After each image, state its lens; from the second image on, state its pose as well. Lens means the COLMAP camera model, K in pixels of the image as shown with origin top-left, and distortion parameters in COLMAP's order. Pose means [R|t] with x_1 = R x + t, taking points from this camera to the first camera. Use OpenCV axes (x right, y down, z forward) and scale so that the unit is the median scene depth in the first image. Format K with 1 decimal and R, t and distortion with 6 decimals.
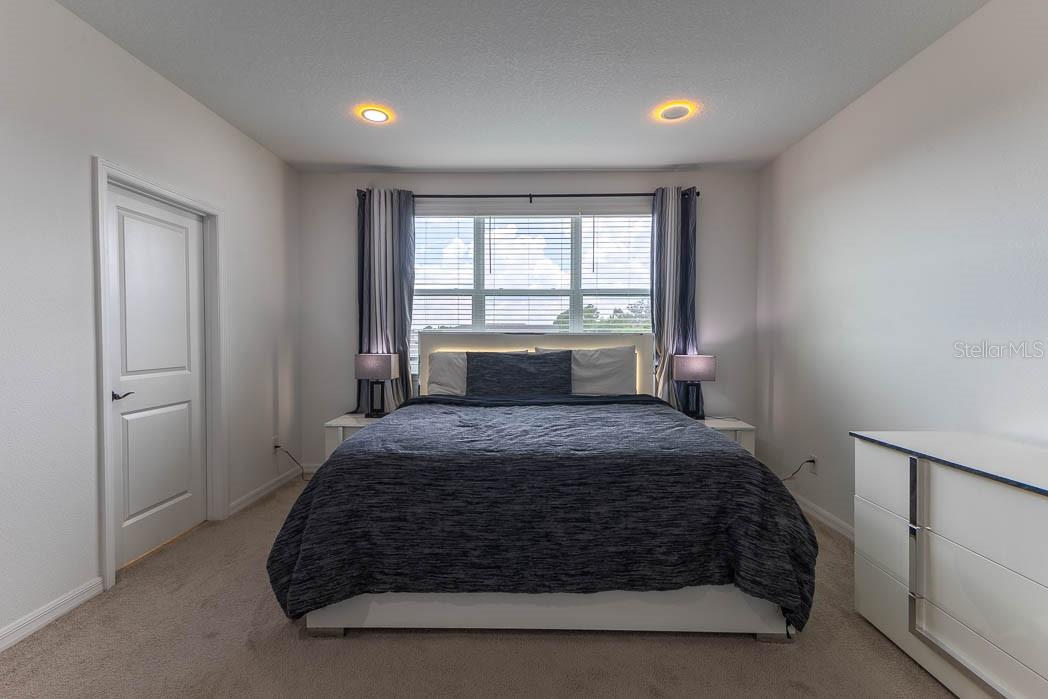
lens RADIAL K [[462.2, 0, 523.4], [0, 462.2, 345.0], [0, 0, 1]] dist [0.013249, -0.000346]
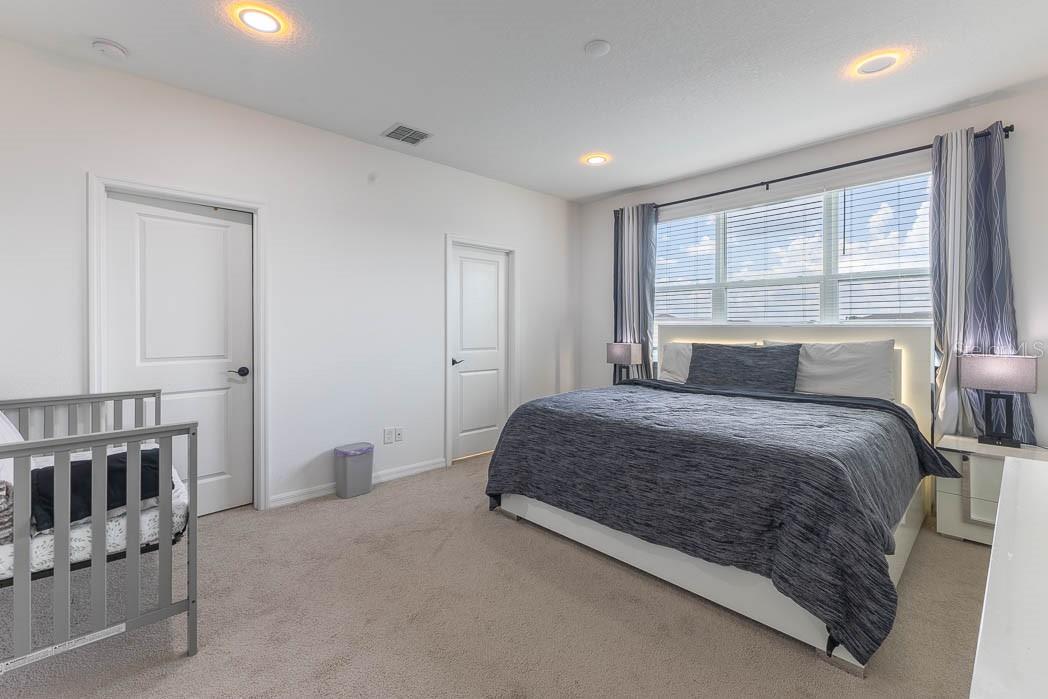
lens RADIAL K [[462.2, 0, 512.3], [0, 462.2, 326.7], [0, 0, 1]] dist [0.013249, -0.000346]
pose [[0.688554, -0.003146, -0.725178, 0.467294], [-0.014392, 0.999734, -0.018002, 0.002725], [0.725042, 0.022832, 0.688326, -0.058906]]
